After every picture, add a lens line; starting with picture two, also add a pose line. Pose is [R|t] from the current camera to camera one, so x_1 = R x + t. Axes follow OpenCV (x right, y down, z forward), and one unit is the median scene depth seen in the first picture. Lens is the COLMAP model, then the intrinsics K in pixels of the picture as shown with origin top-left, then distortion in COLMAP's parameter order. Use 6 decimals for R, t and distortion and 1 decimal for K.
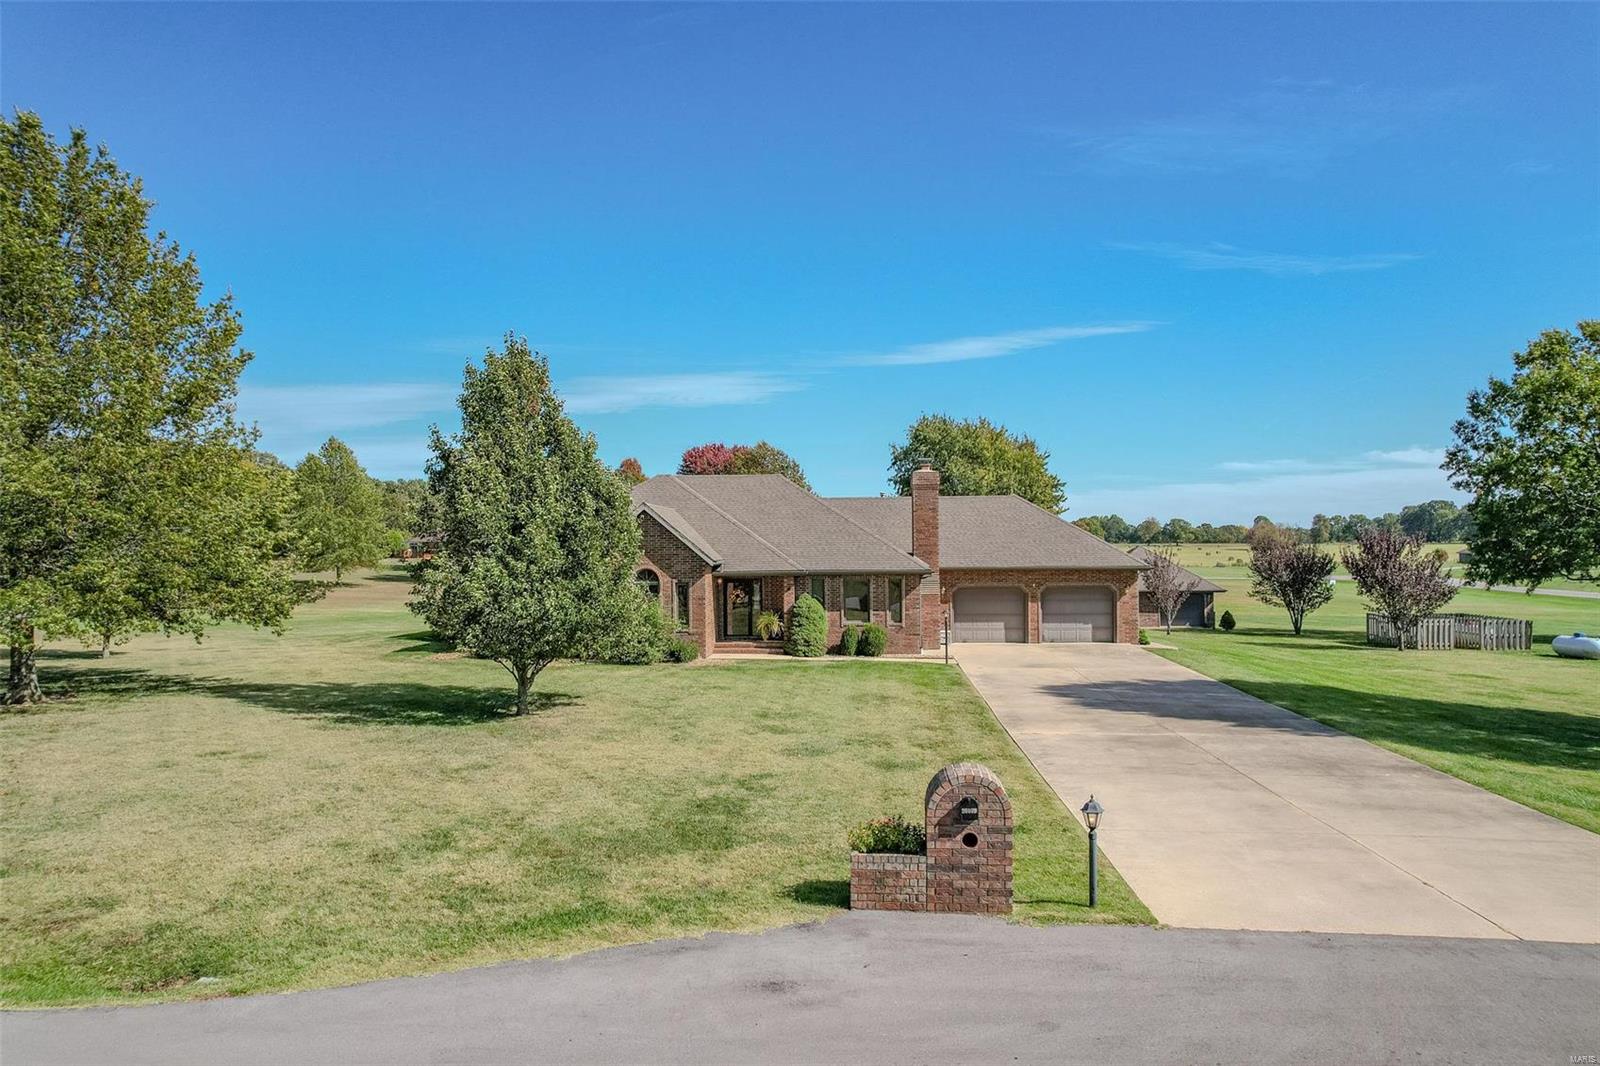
lens RADIAL K [[1028.9, 0, 805.0], [0, 1028.9, 533.9], [0, 0, 1]] dist [-0.079185, 0.068064]
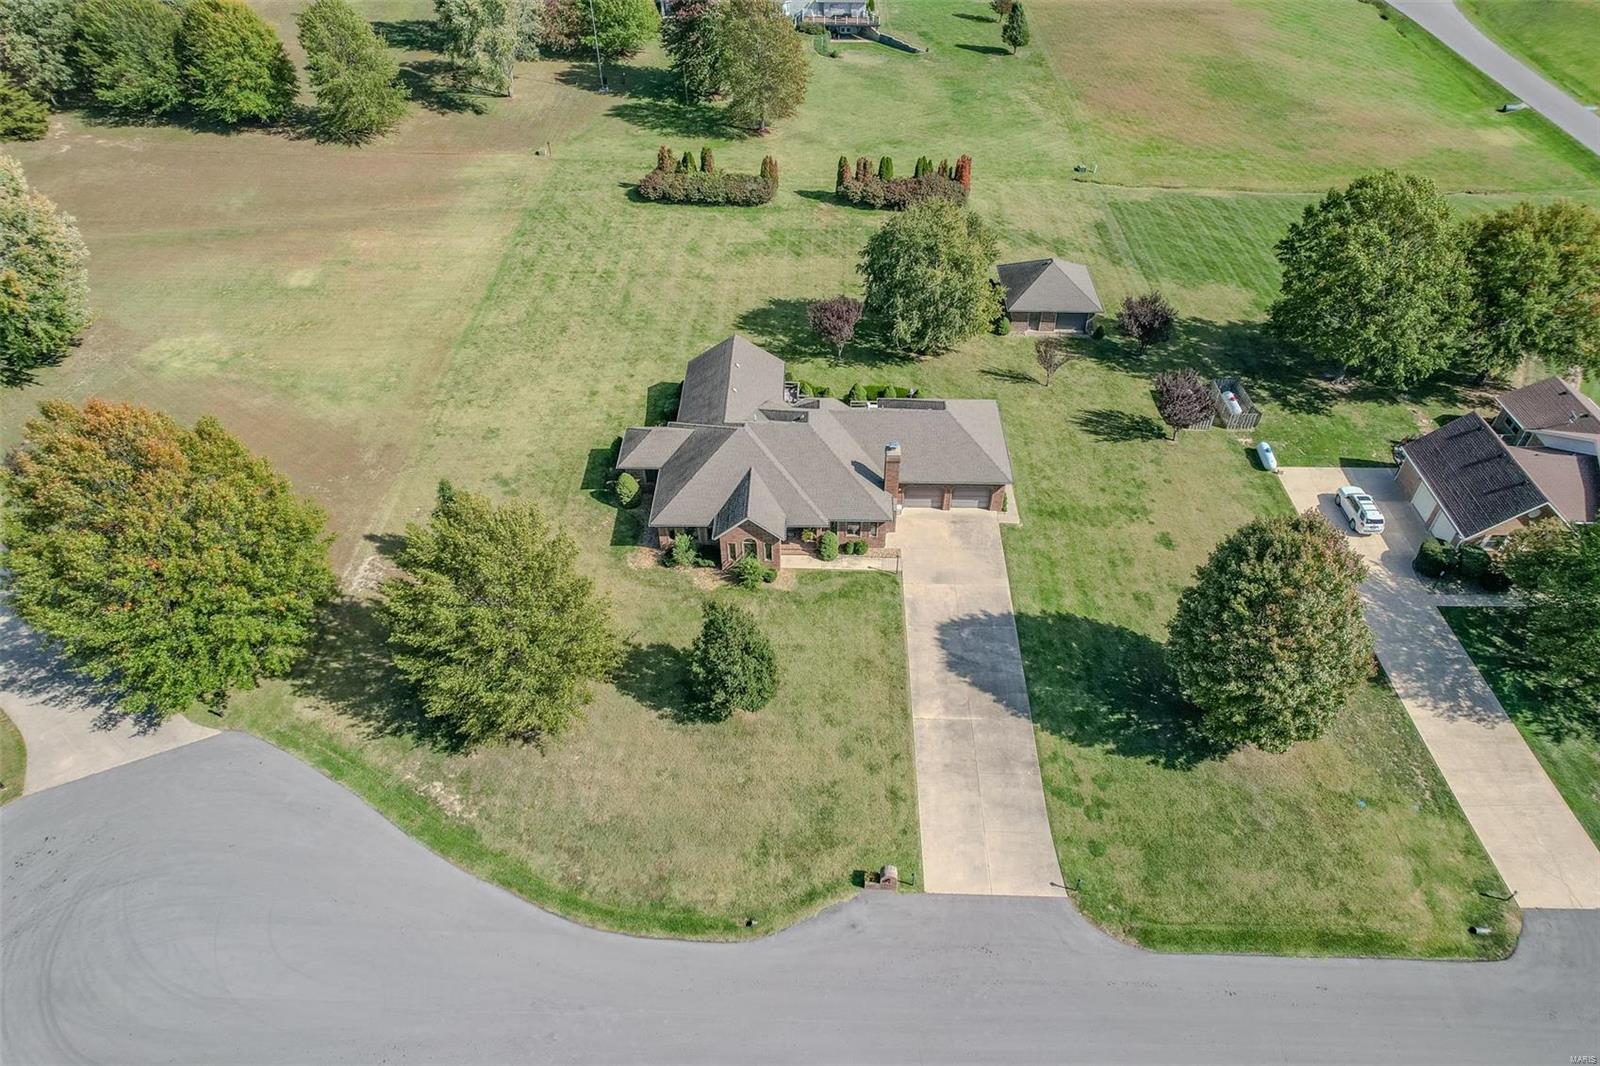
lens RADIAL K [[1015.7, 0, 807.0], [0, 1015.7, 549.2], [0, 0, 1]] dist [-0.077701, 0.069577]
pose [[0.998995, -0.027967, 0.035036, -0.109217], [-0.004385, 0.716829, 0.697235, -1.279060], [-0.044615, -0.696688, 0.715986, -0.412413]]
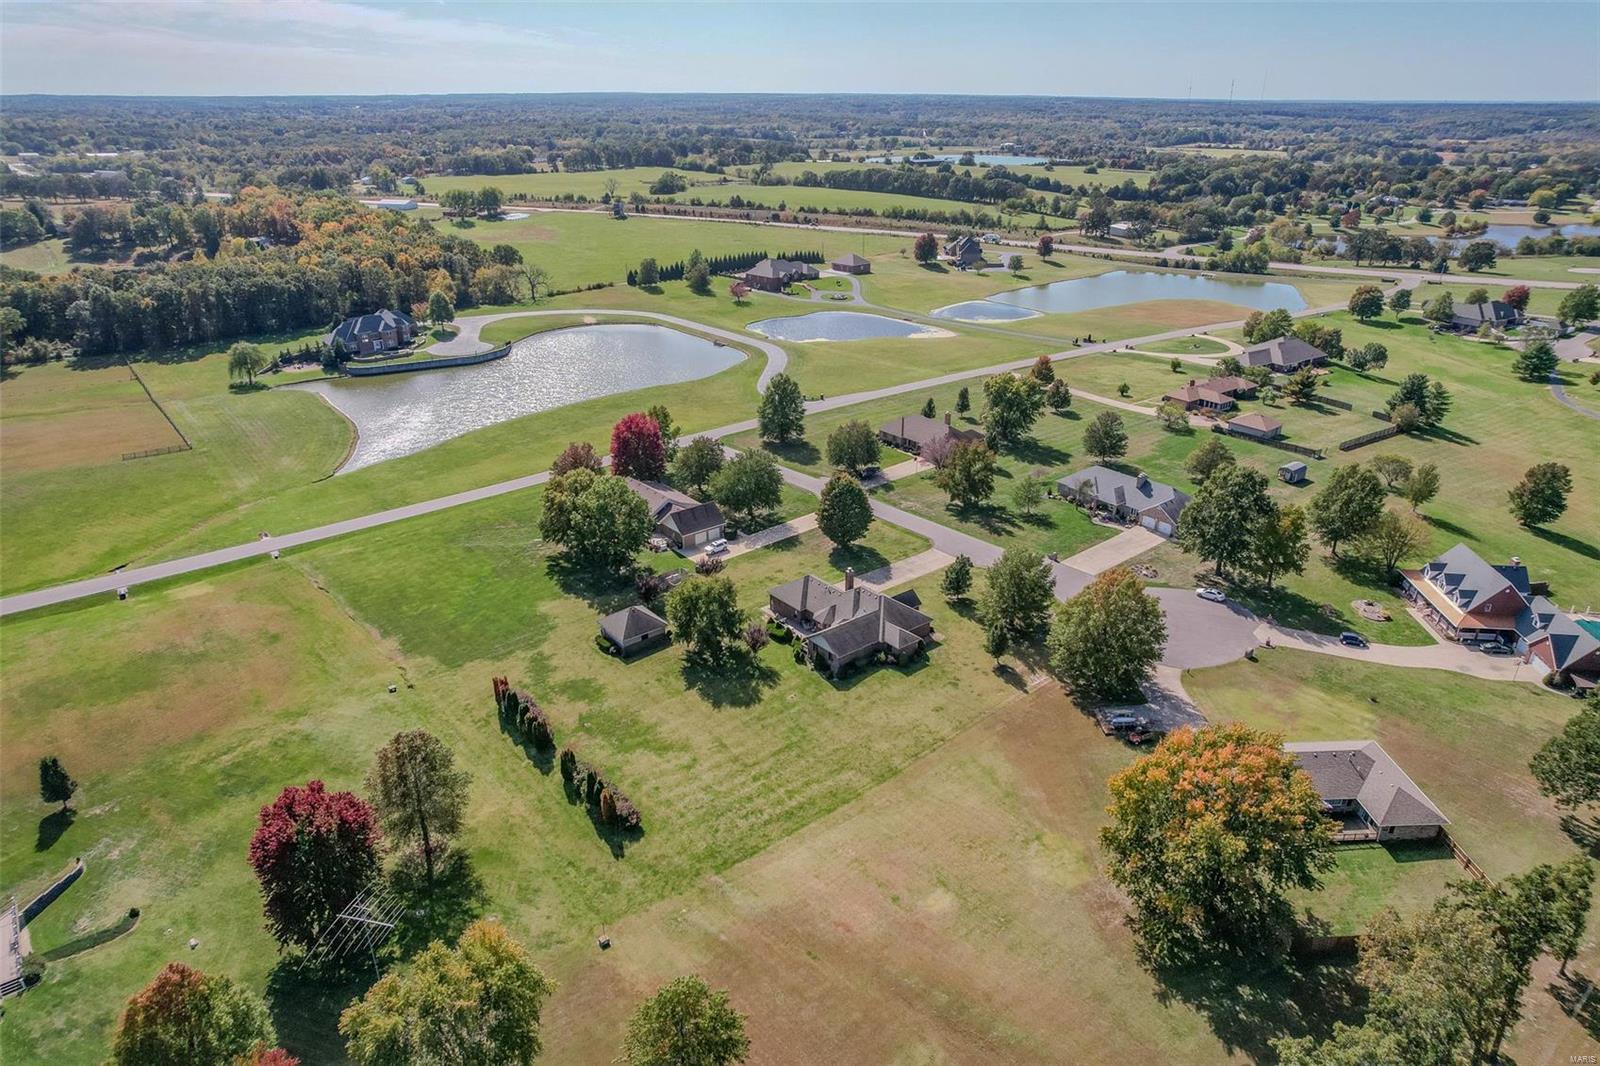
lens RADIAL K [[1020.8, 0, 806.6], [0, 1020.8, 557.6], [0, 0, 1]] dist [-0.074507, 0.057159]
pose [[-0.677070, -0.309811, 0.667527, -2.954736], [-0.008380, 0.910254, 0.413966, -2.131866], [-0.735871, 0.274690, -0.618902, 4.237623]]
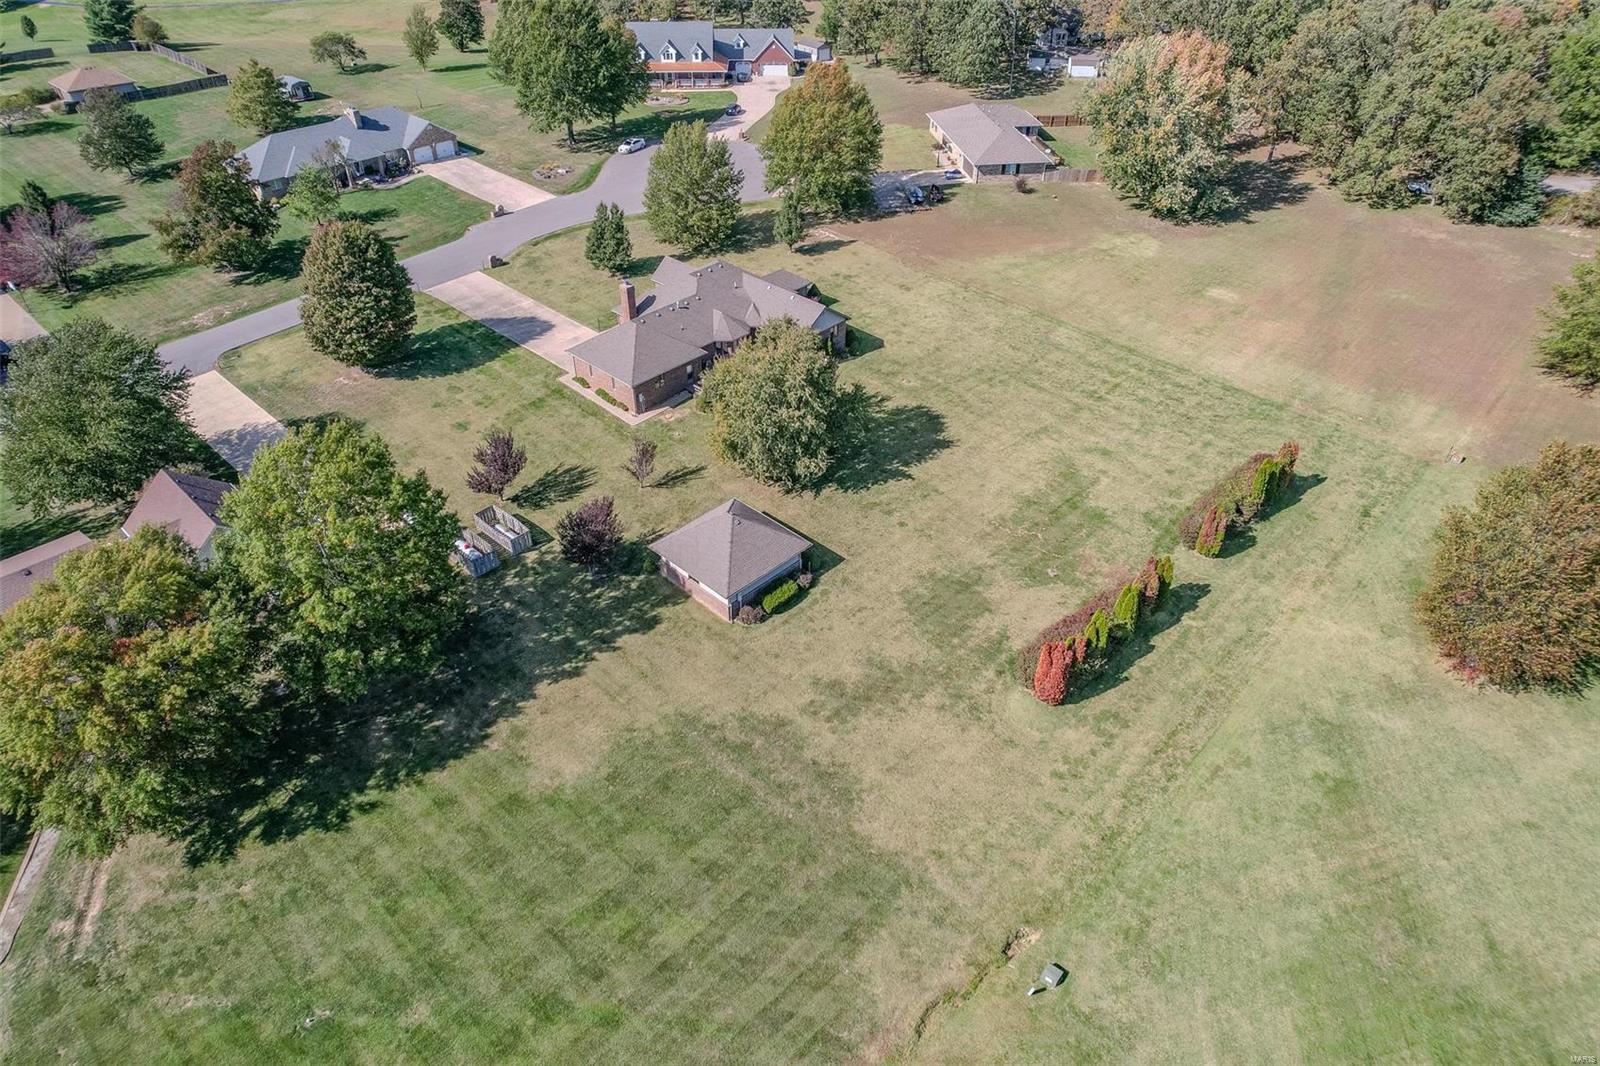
lens RADIAL K [[1015.7, 0, 807.0], [0, 1015.7, 549.2], [0, 0, 1]] dist [-0.077701, 0.069577]
pose [[-0.644501, 0.476760, -0.597761, 1.863846], [0.007678, 0.785788, 0.618448, -1.241473], [0.764565, 0.394001, -0.510102, 3.241846]]
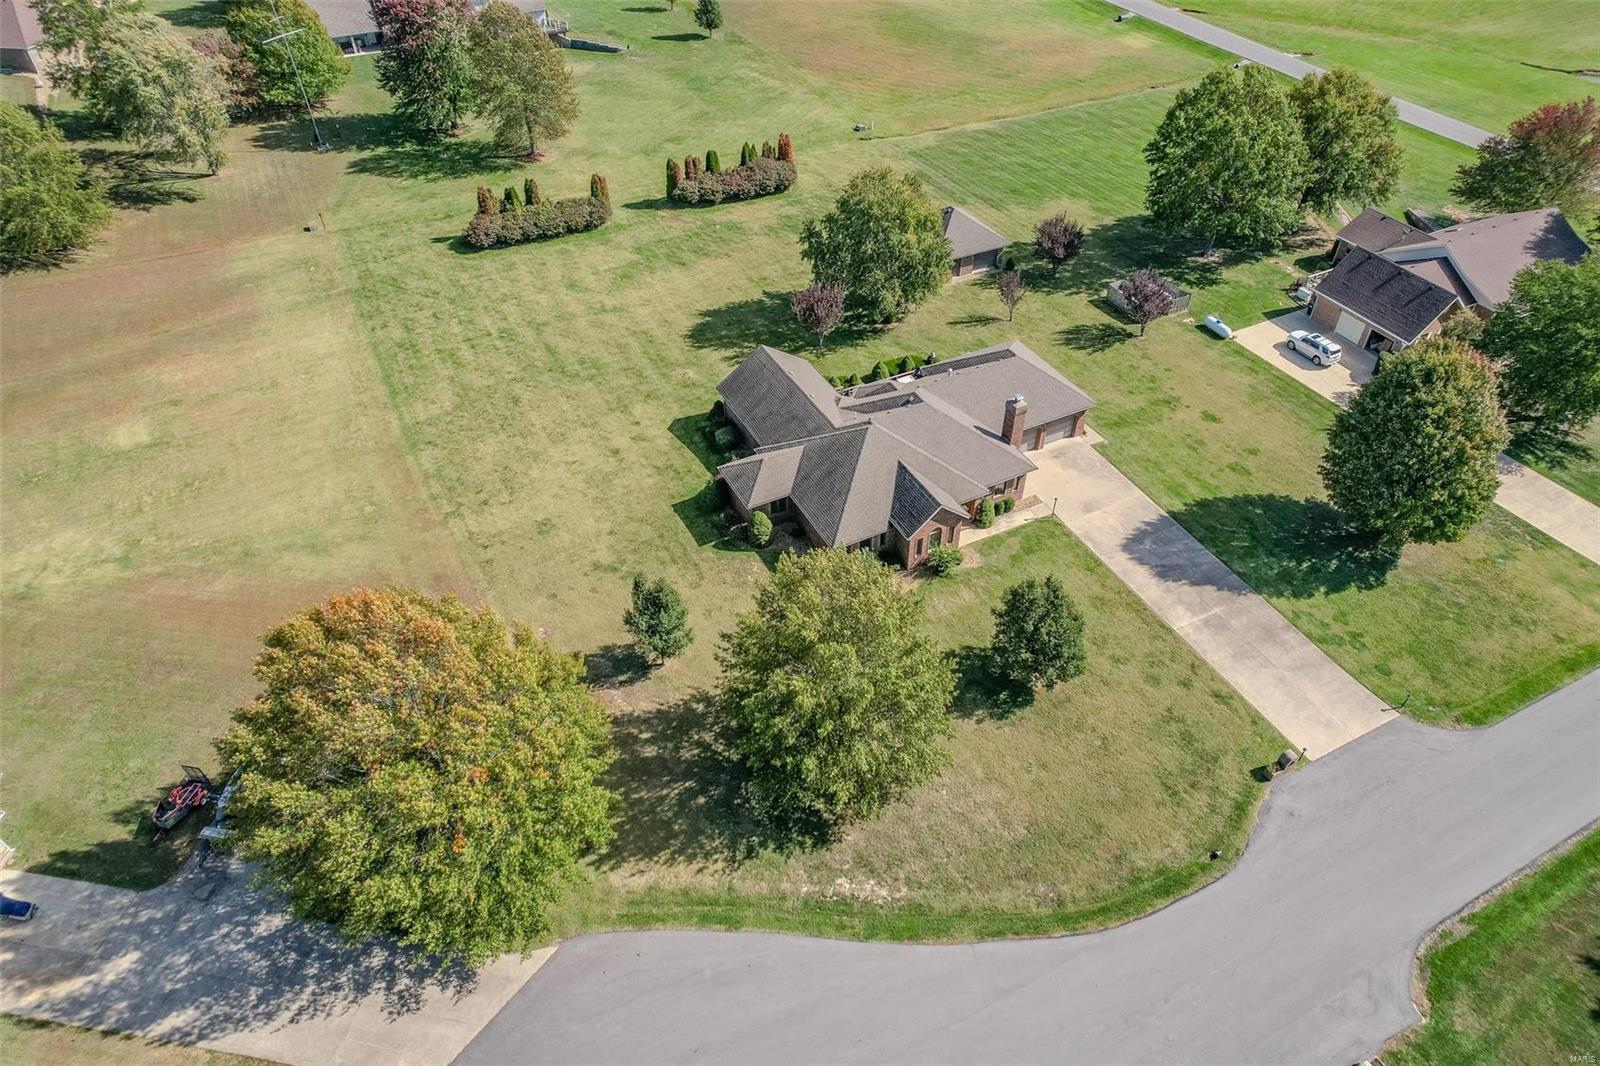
lens RADIAL K [[1015.7, 0, 807.0], [0, 1015.7, 549.2], [0, 0, 1]] dist [-0.077701, 0.069577]
pose [[0.858338, -0.350368, 0.374830, -1.064088], [-0.010048, 0.718926, 0.695014, -1.225975], [-0.512986, -0.600324, 0.613561, -0.072295]]
